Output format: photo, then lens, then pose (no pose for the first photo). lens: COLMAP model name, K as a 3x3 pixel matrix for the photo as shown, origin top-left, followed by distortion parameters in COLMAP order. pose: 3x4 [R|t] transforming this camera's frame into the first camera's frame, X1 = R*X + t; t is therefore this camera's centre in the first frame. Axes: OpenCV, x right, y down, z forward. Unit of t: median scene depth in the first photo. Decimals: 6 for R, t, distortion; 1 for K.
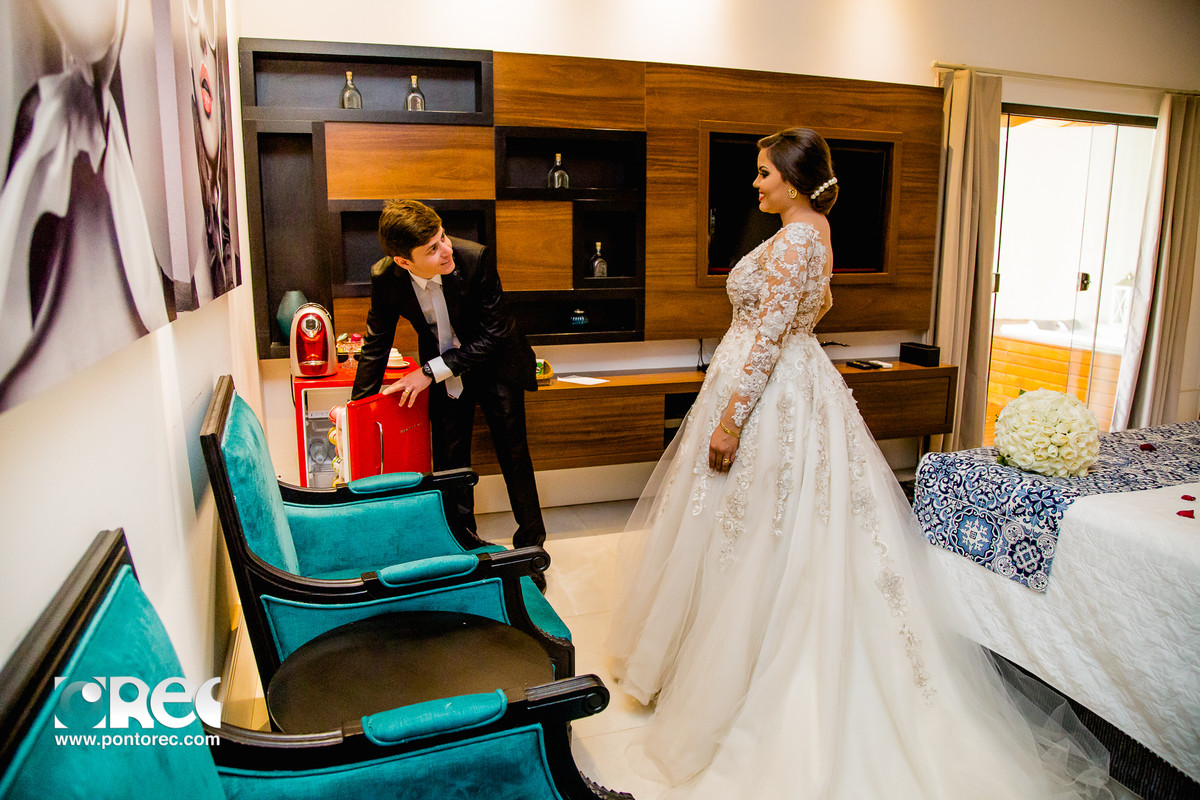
lens RADIAL K [[790.5, 0, 600.0], [0, 790.5, 400.0], [0, 0, 1]] dist [-0.109757, 0.056674]
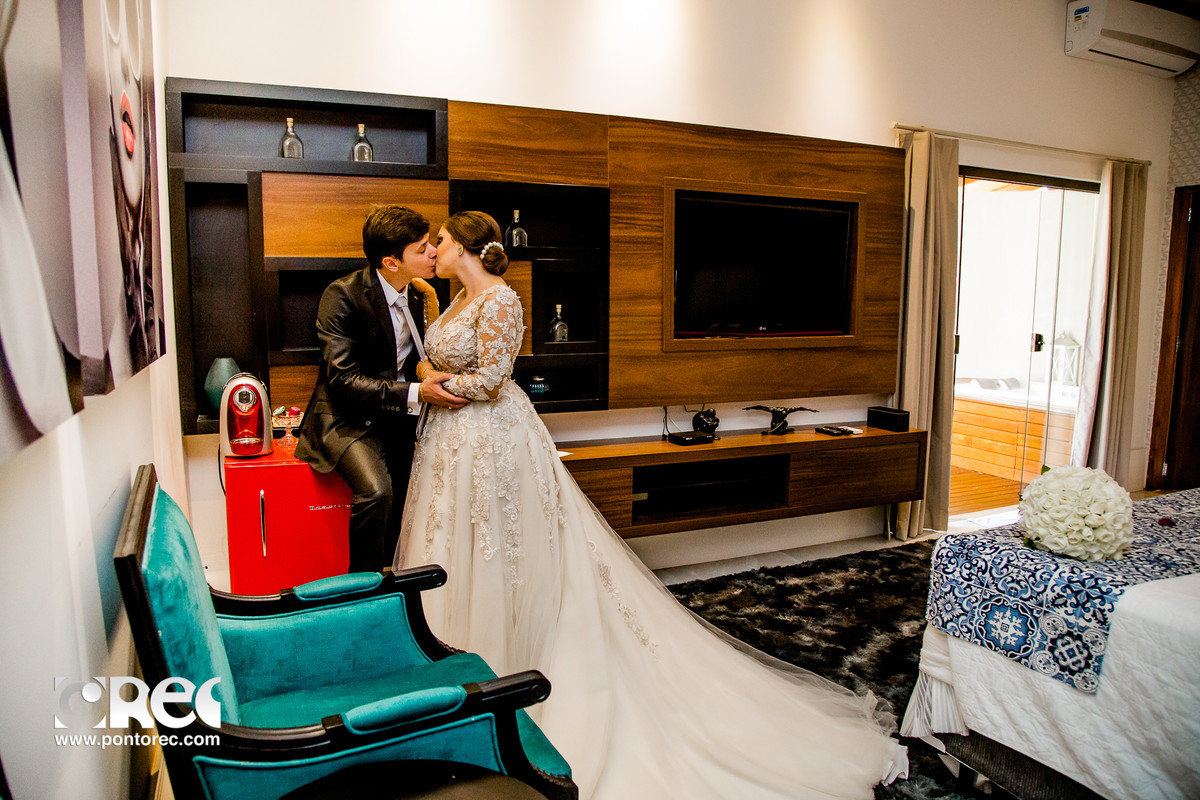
lens RADIAL K [[795.1, 0, 604.1], [0, 795.1, 413.3], [0, 0, 1]] dist [-0.119340, 0.058664]
pose [[0.995780, -0.009270, 0.091306, -0.041697], [0.014539, 0.998256, -0.057219, -0.020058], [-0.090616, 0.058305, 0.994178, 0.079635]]
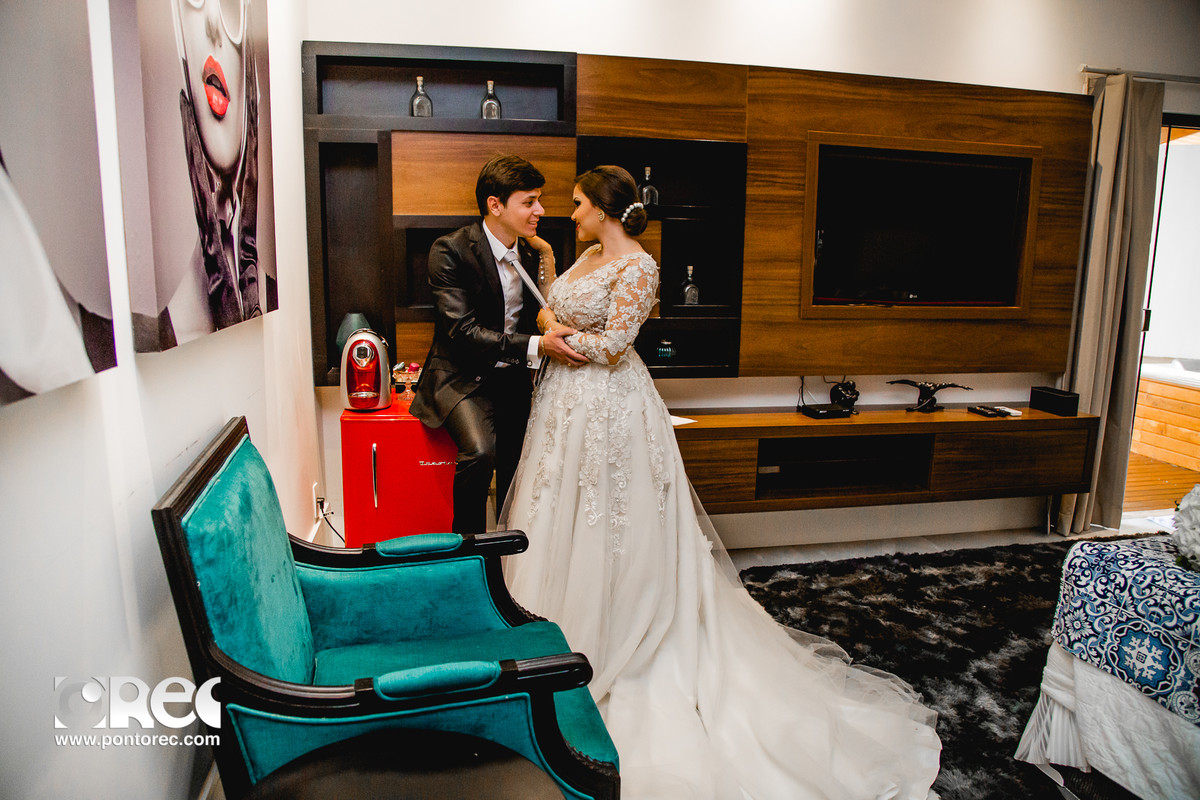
lens RADIAL K [[795.1, 0, 604.1], [0, 795.1, 413.3], [0, 0, 1]] dist [-0.119340, 0.058664]
pose [[0.992137, 0.037656, -0.119354, 0.017324], [-0.038448, 0.999251, -0.004335, -0.029230], [0.119102, 0.008890, 0.992842, 0.110225]]
